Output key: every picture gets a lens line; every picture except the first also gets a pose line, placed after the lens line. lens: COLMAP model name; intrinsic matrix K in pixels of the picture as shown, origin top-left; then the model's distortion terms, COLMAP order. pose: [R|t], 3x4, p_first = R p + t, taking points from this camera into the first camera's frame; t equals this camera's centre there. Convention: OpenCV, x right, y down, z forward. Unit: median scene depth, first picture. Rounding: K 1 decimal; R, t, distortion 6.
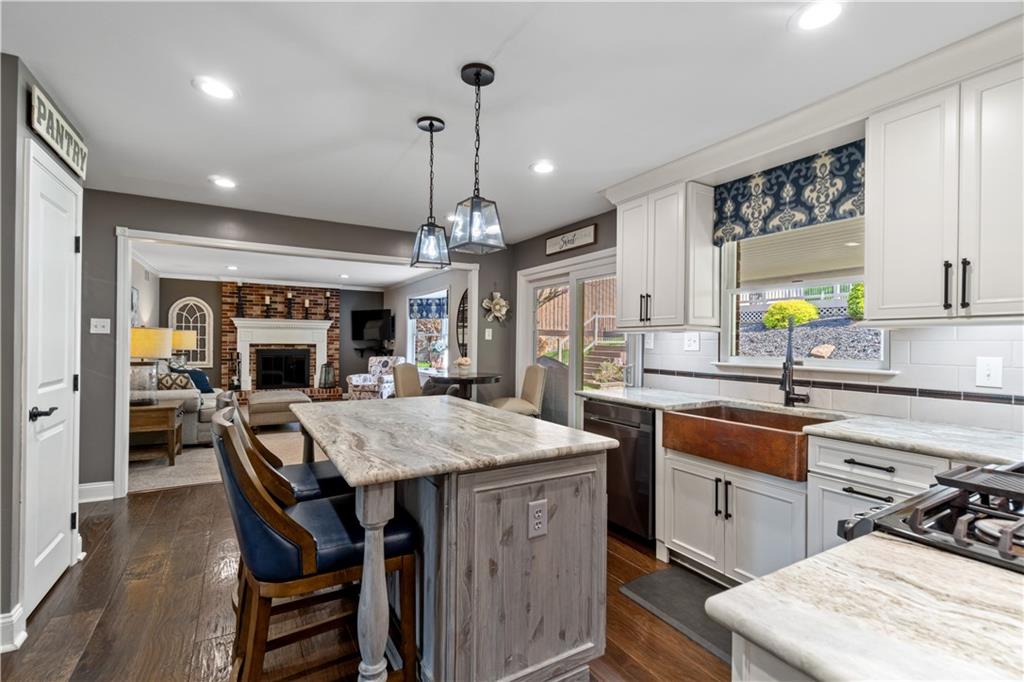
lens RADIAL K [[445.6, 0, 506.3], [0, 445.6, 343.5], [0, 0, 1]] dist [-0.003229, -0.000163]
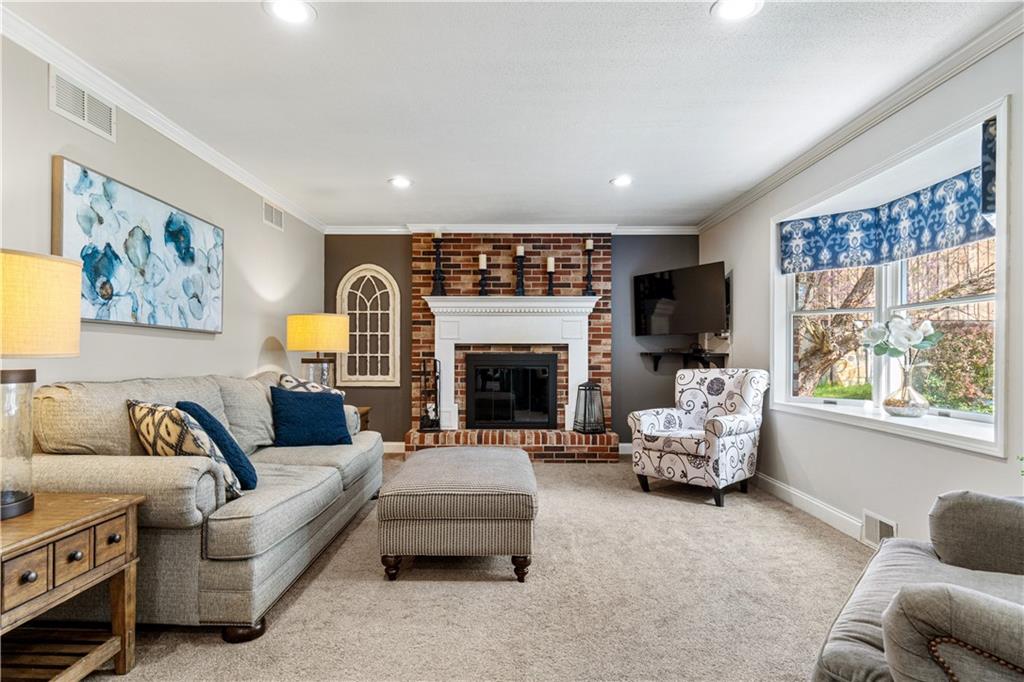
lens RADIAL K [[567.3, 0, 511.8], [0, 567.3, 351.1], [0, 0, 1]] dist [-0.004915, -0.000217]
pose [[0.861712, -0.010818, -0.507283, -0.163349], [0.005944, 0.999919, -0.011228, 0.017358], [0.507364, 0.006661, 0.861706, 0.434021]]
